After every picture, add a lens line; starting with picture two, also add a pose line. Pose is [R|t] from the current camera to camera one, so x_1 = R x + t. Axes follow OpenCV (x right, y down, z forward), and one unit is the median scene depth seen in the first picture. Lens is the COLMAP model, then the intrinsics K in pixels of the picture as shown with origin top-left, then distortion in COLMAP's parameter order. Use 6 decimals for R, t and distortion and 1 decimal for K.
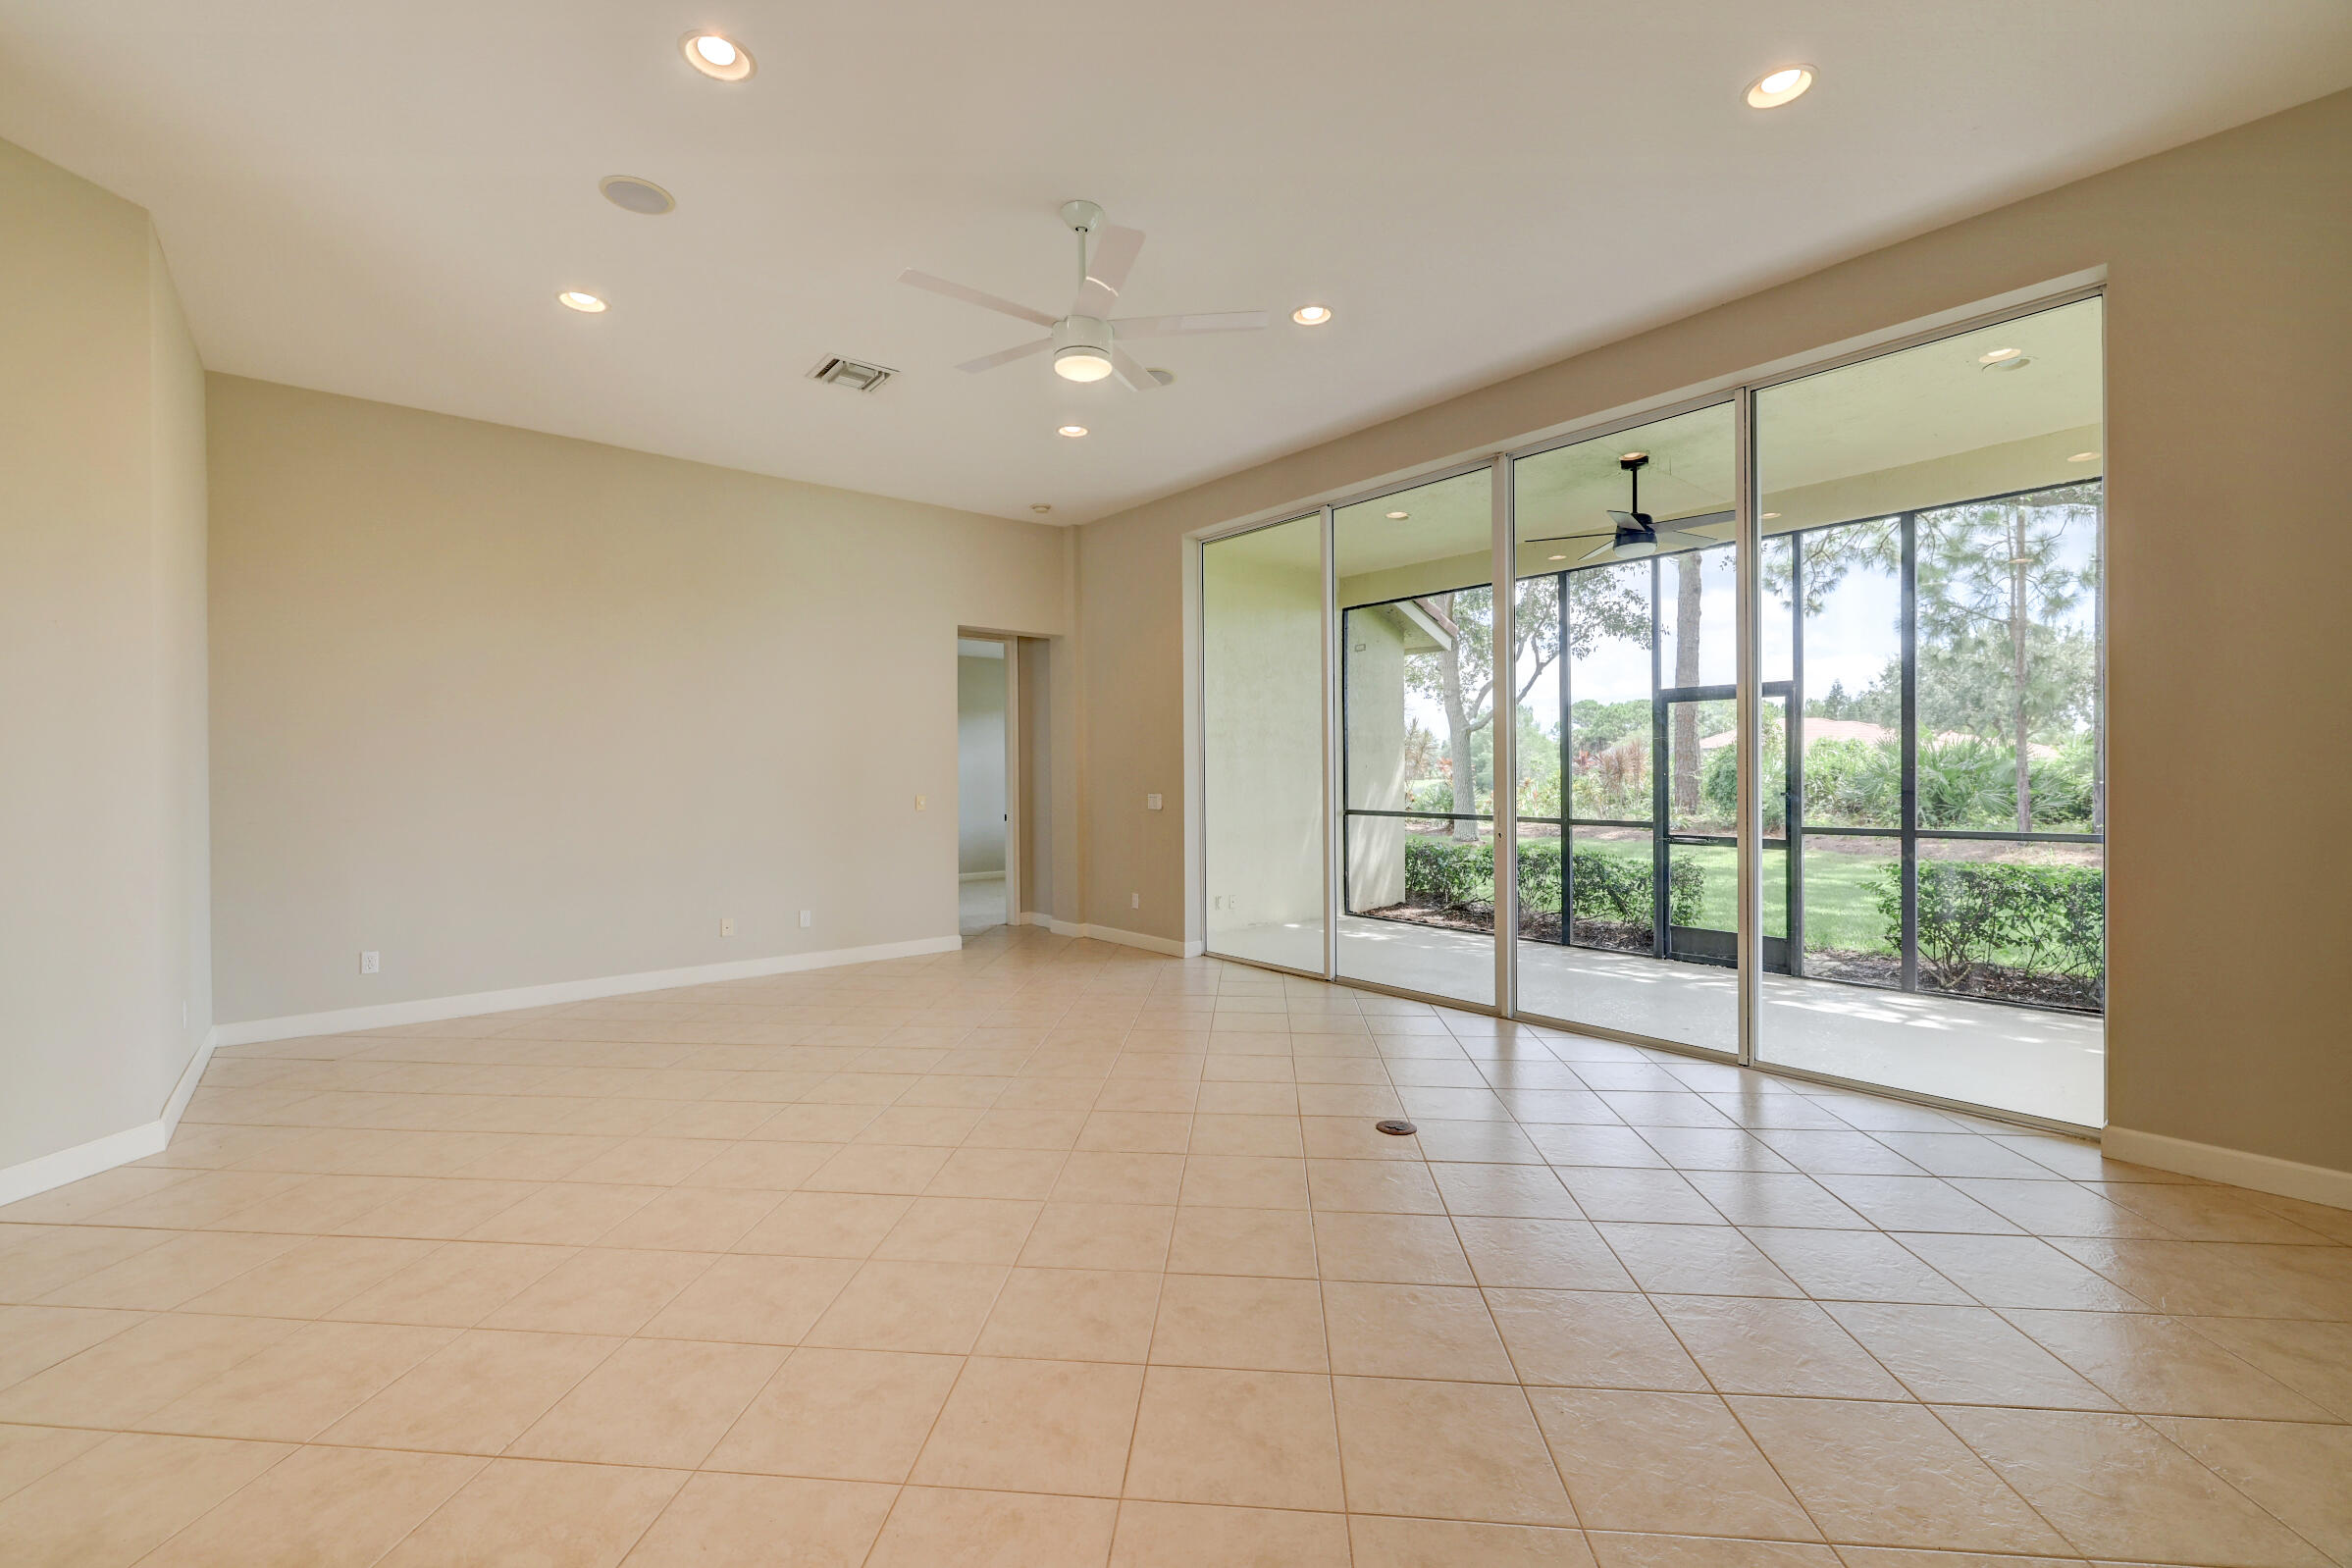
lens RADIAL K [[983.1, 0, 1165.3], [0, 983.1, 780.7], [0, 0, 1]] dist [0.001795, -0.000247]
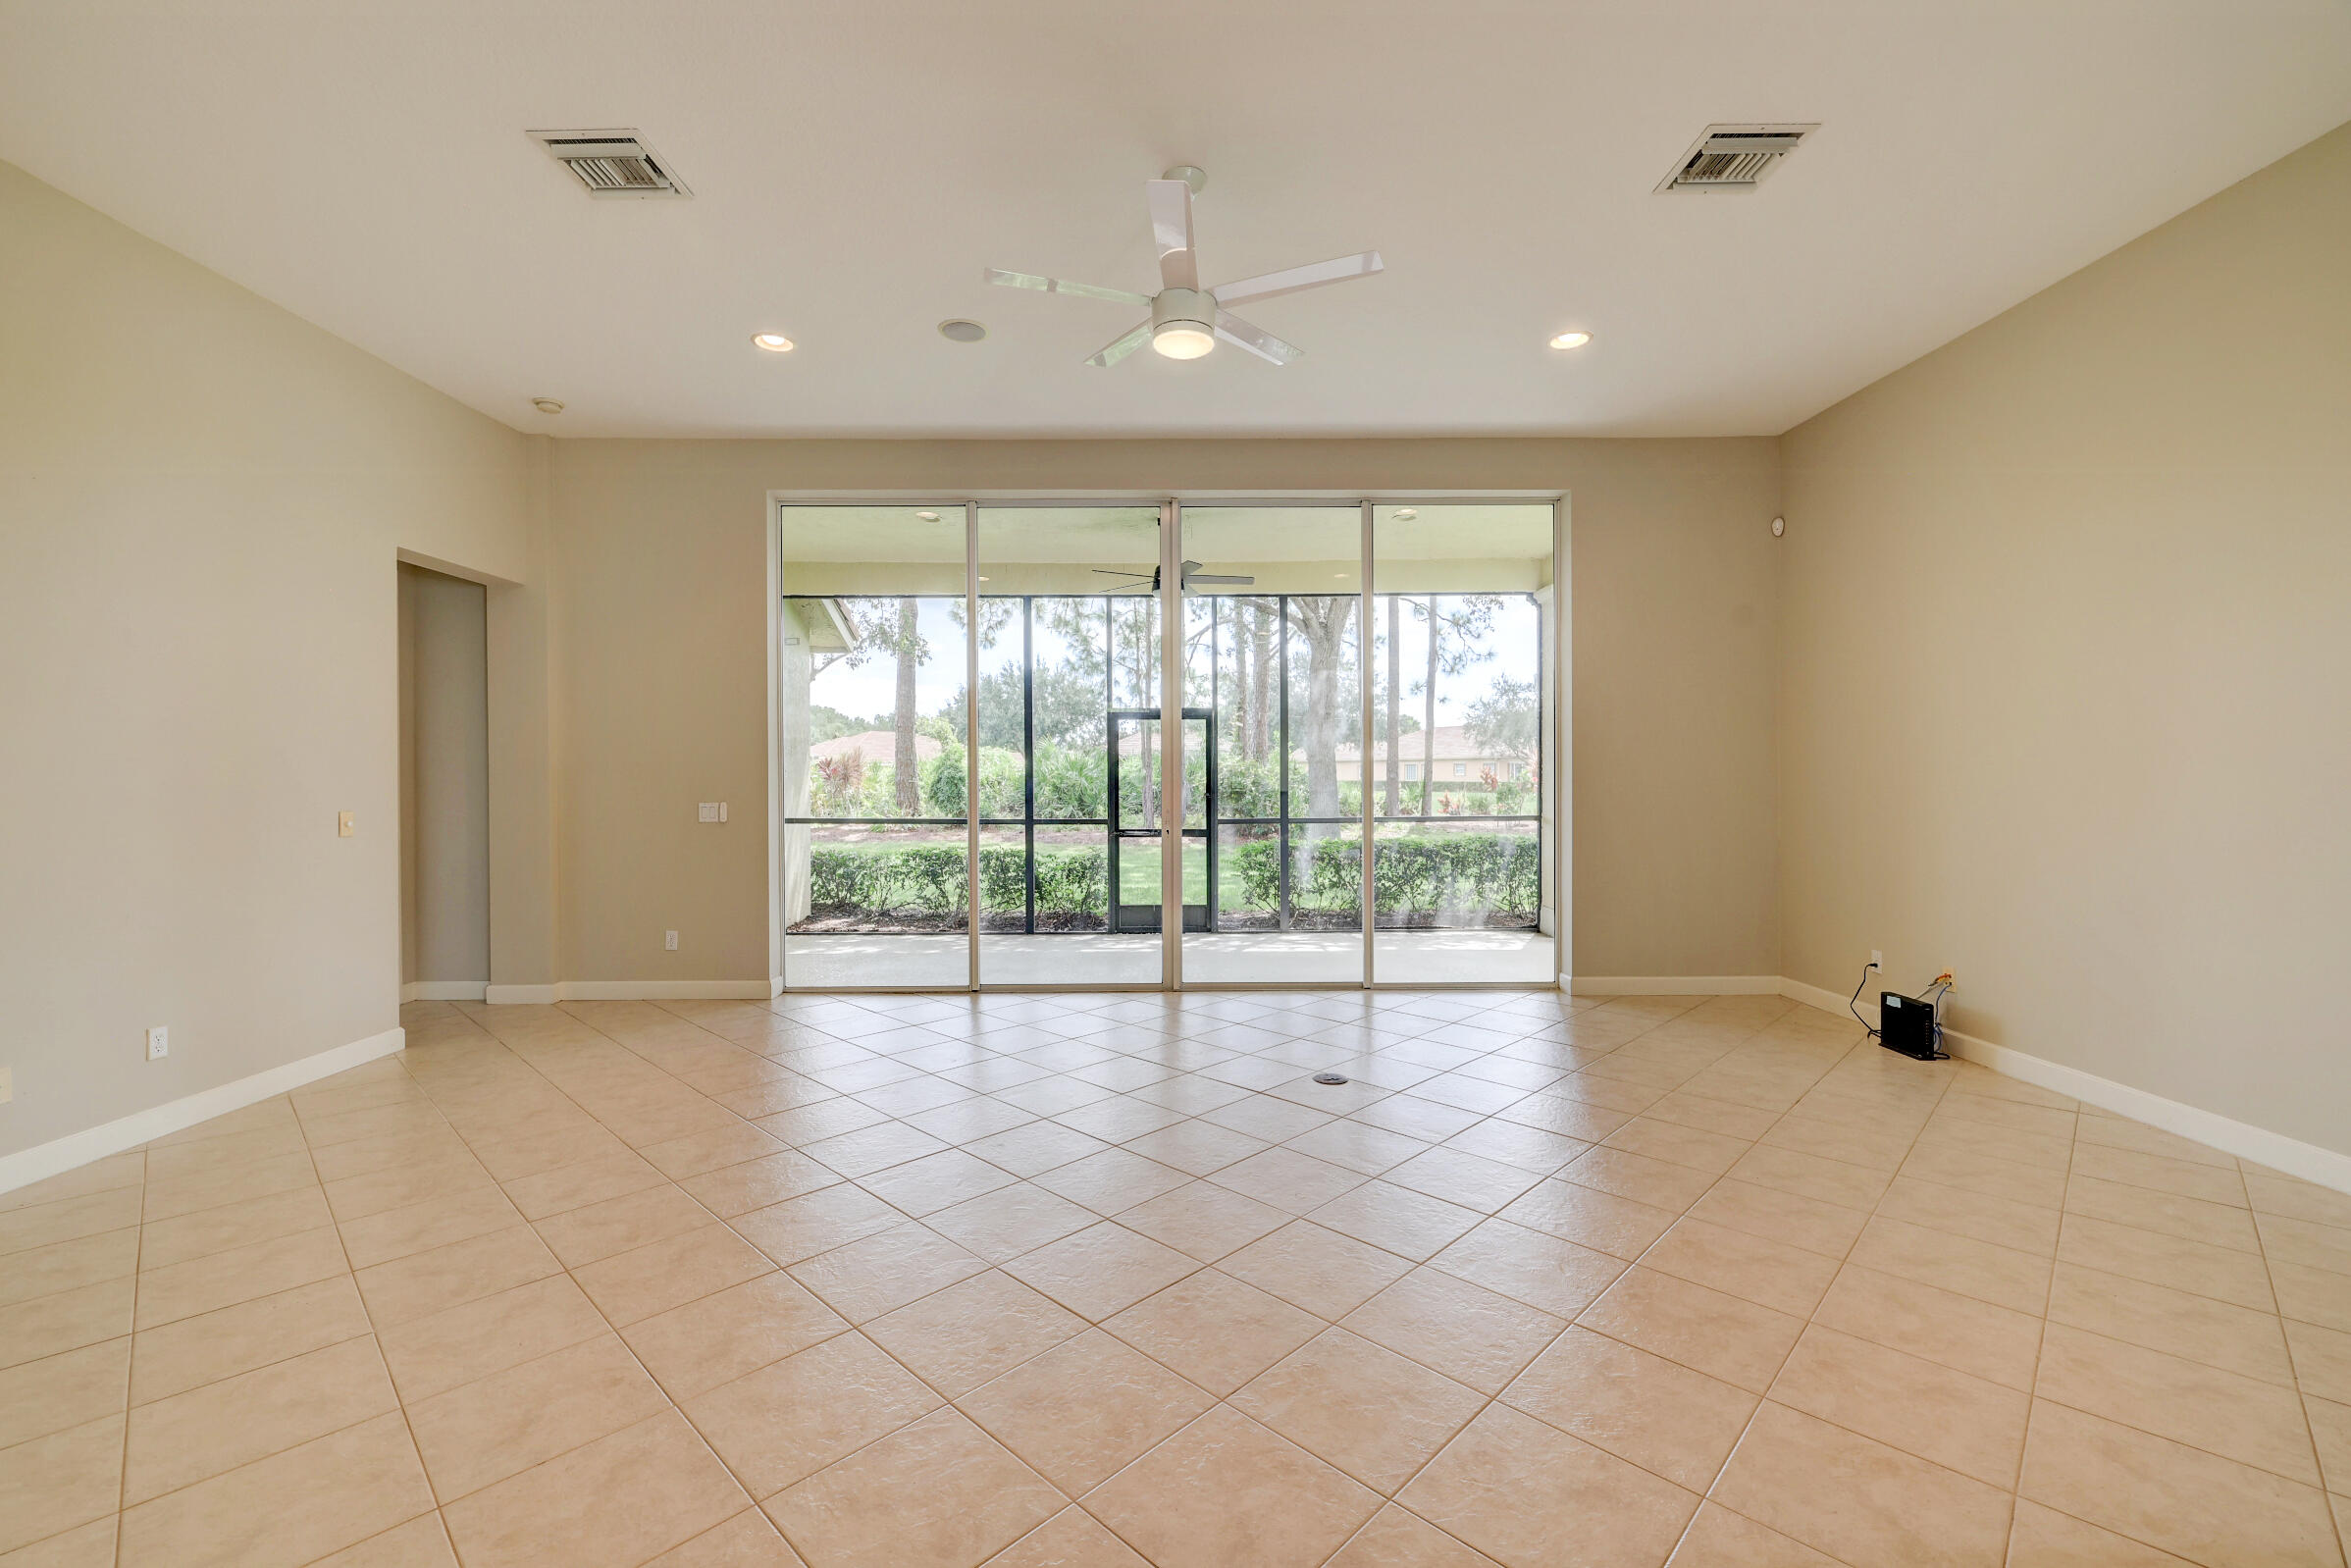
lens RADIAL K [[982.6, 0, 1165.7], [0, 982.6, 785.8], [0, 0, 1]] dist [0.001795, -0.000247]
pose [[0.634744, -0.003999, 0.772712, -0.394310], [0.004662, 0.999988, 0.001345, -0.000224], [-0.772708, 0.002748, 0.634755, 0.201100]]
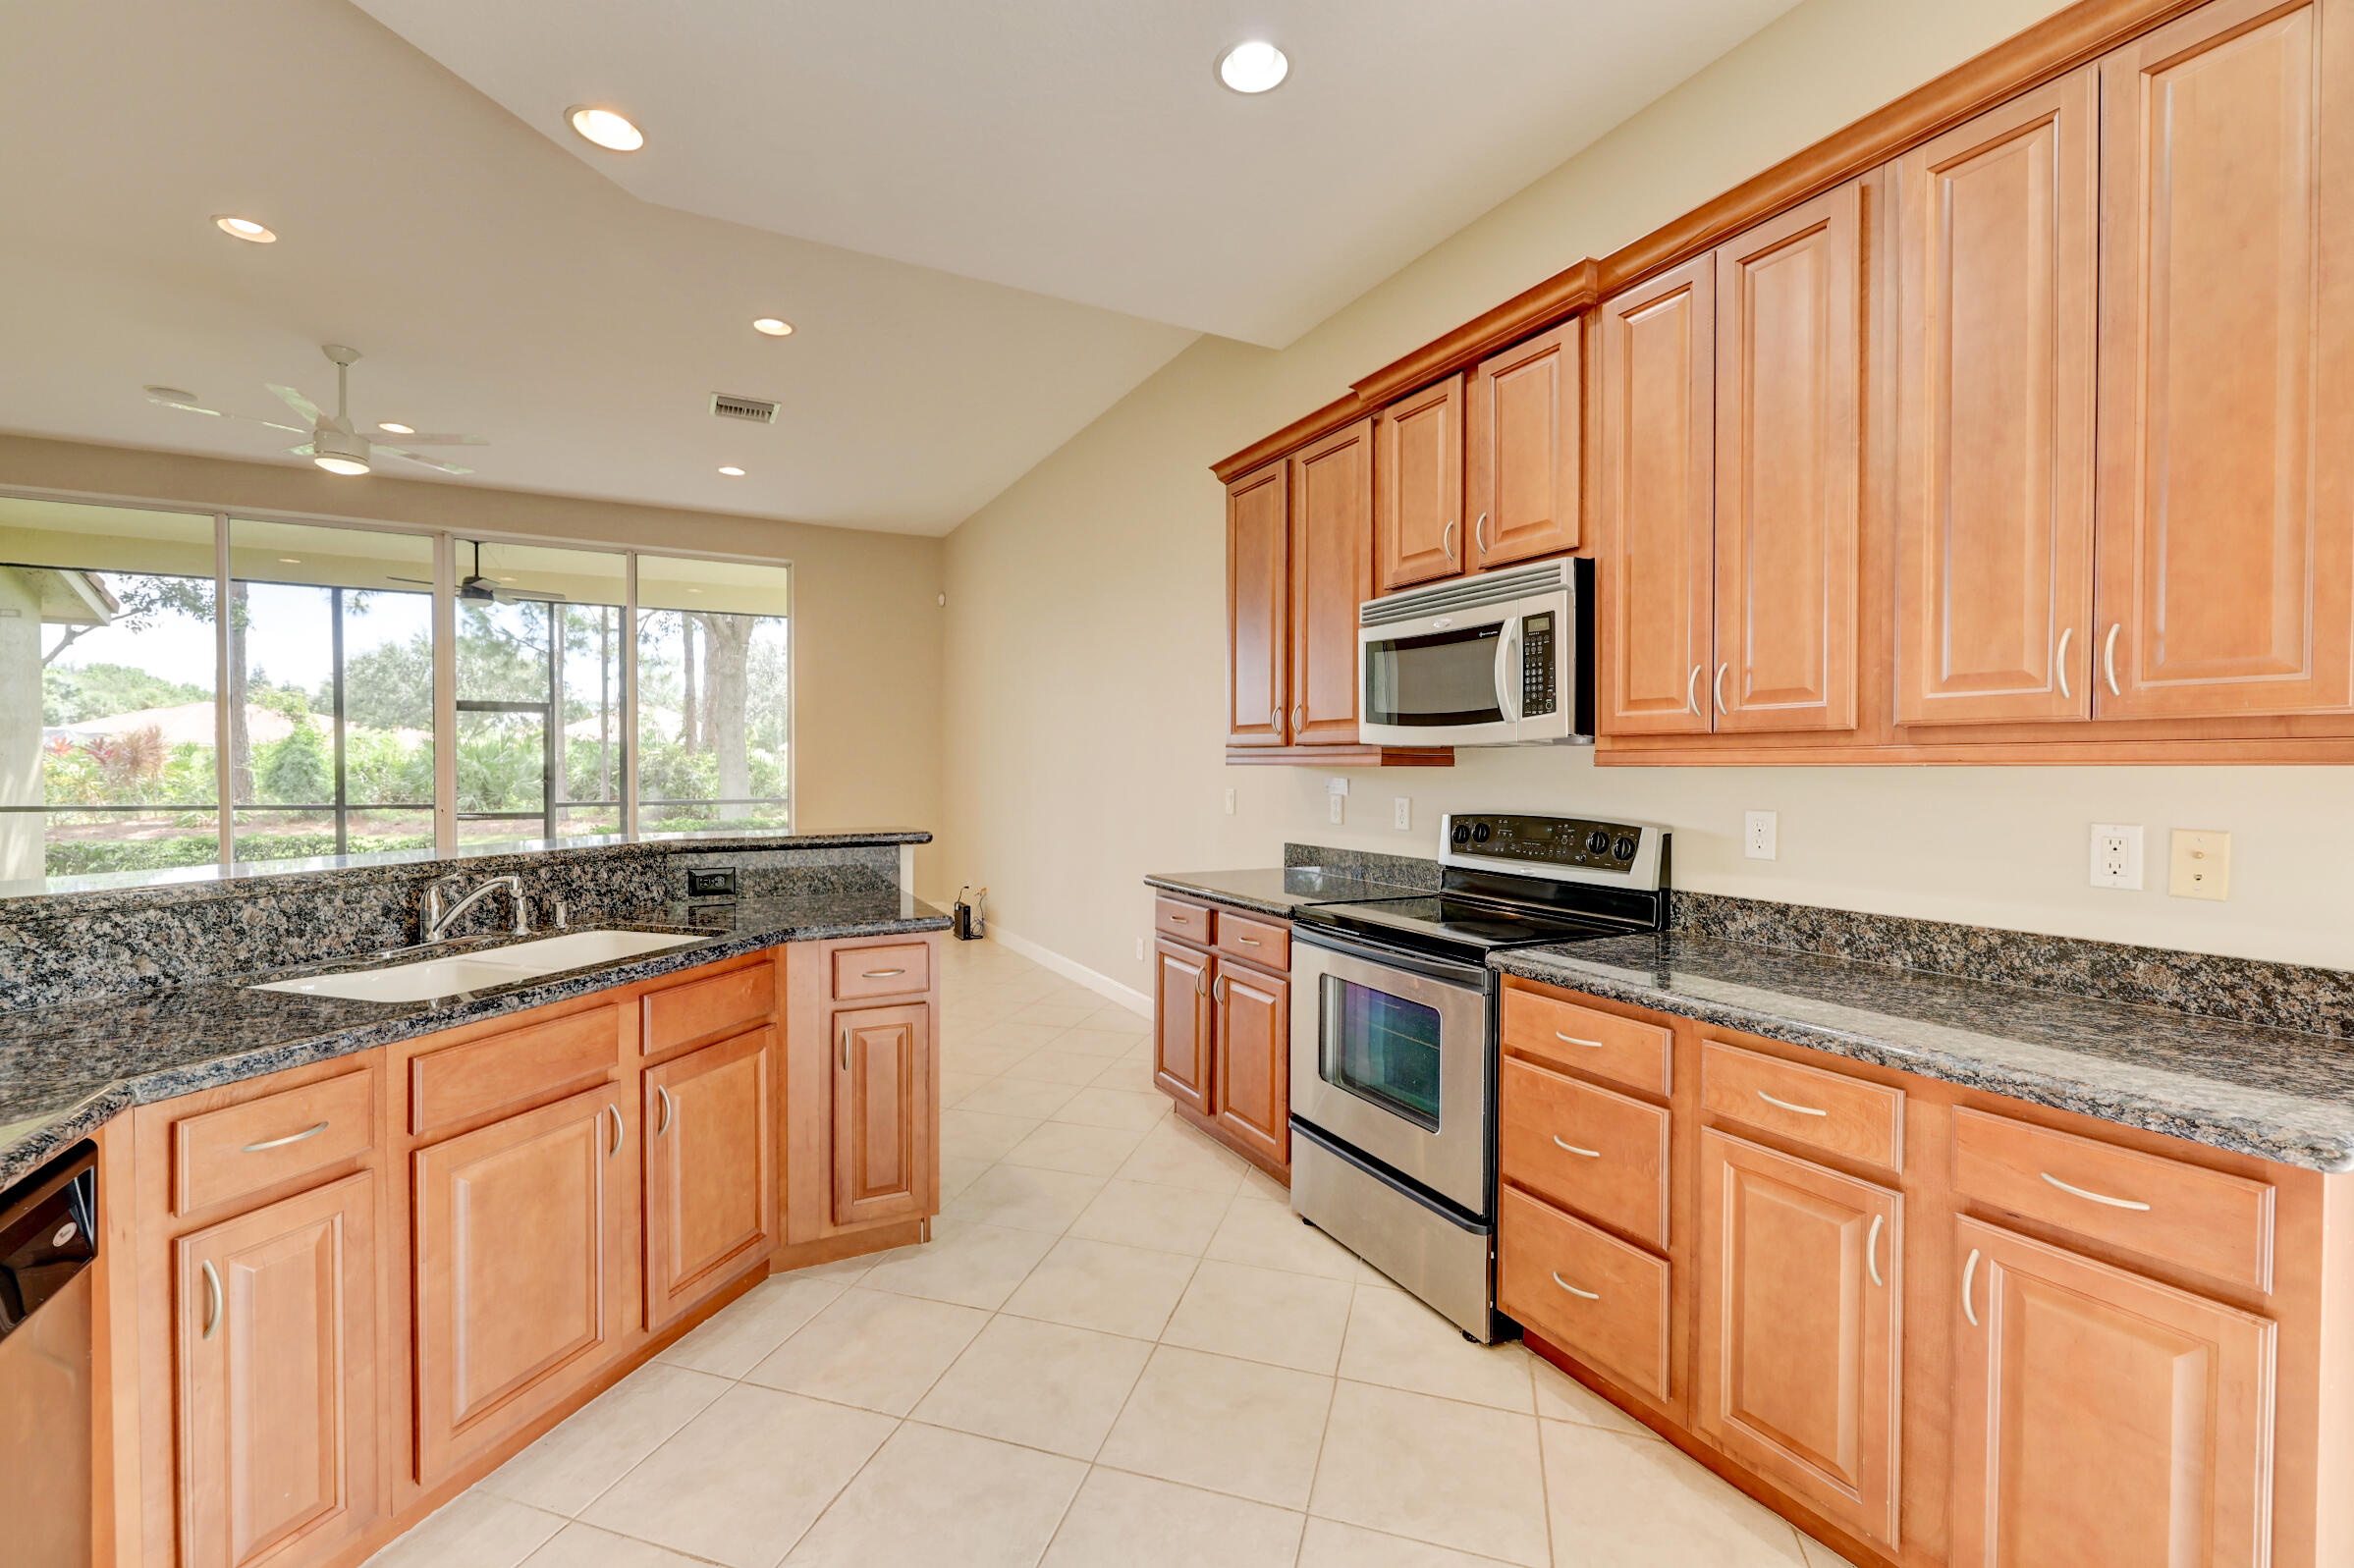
lens RADIAL K [[983.8, 0, 1162.4], [0, 983.8, 781.4], [0, 0, 1]] dist [0.001795, -0.000247]
pose [[0.212053, -0.008534, 0.977221, -0.565230], [0.000460, 0.999963, 0.008633, 0.002347], [-0.977258, -0.001381, 0.212049, -0.188717]]
